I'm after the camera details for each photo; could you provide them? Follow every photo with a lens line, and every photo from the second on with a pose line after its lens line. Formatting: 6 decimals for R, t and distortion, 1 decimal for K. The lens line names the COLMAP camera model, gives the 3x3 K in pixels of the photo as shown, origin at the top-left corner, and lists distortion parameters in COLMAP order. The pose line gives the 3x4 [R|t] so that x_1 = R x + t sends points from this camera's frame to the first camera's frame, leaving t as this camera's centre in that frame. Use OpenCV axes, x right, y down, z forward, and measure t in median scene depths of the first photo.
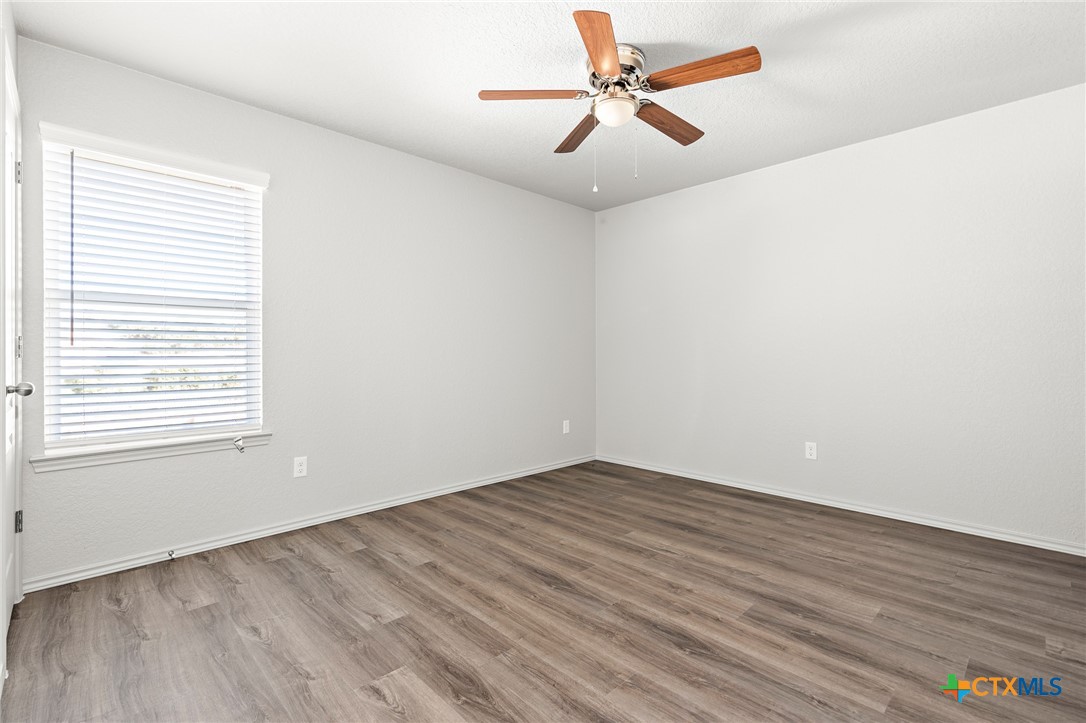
lens RADIAL K [[497.8, 0, 537.1], [0, 497.8, 359.0], [0, 0, 1]] dist [-0.006550, 0.002381]
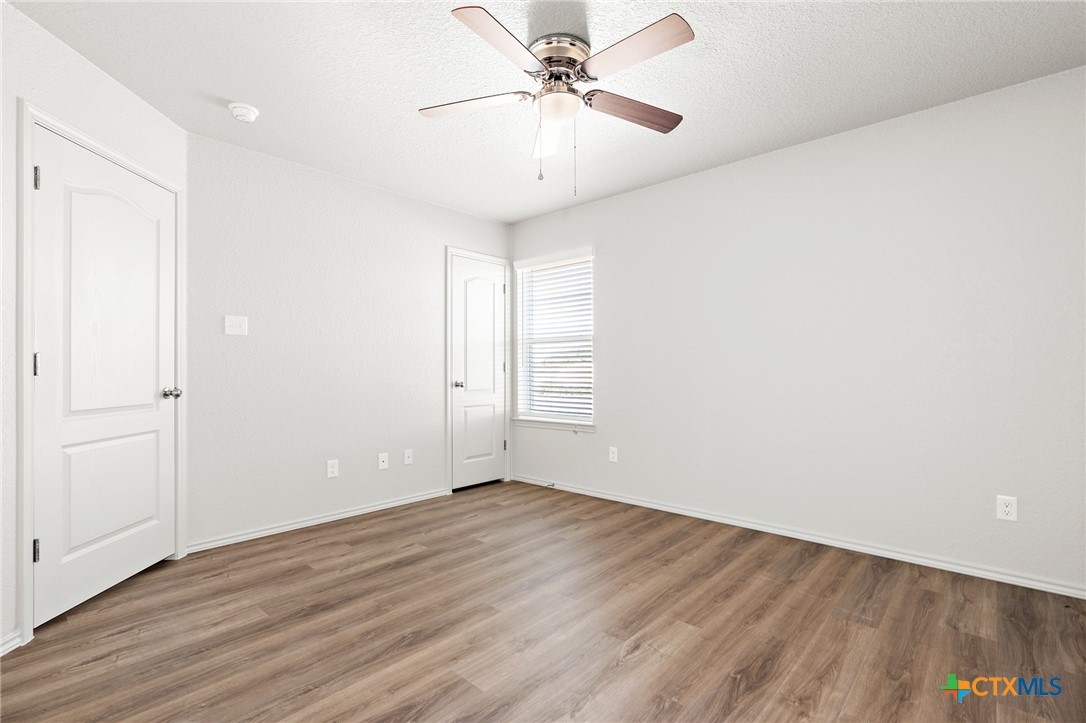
lens RADIAL K [[497.8, 0, 536.7], [0, 497.8, 366.1], [0, 0, 1]] dist [-0.006550, 0.002381]
pose [[0.055972, -0.007139, -0.998407, 0.864457], [-0.007070, 0.999947, -0.007546, -0.009221], [0.998407, 0.007481, 0.055918, 0.730679]]
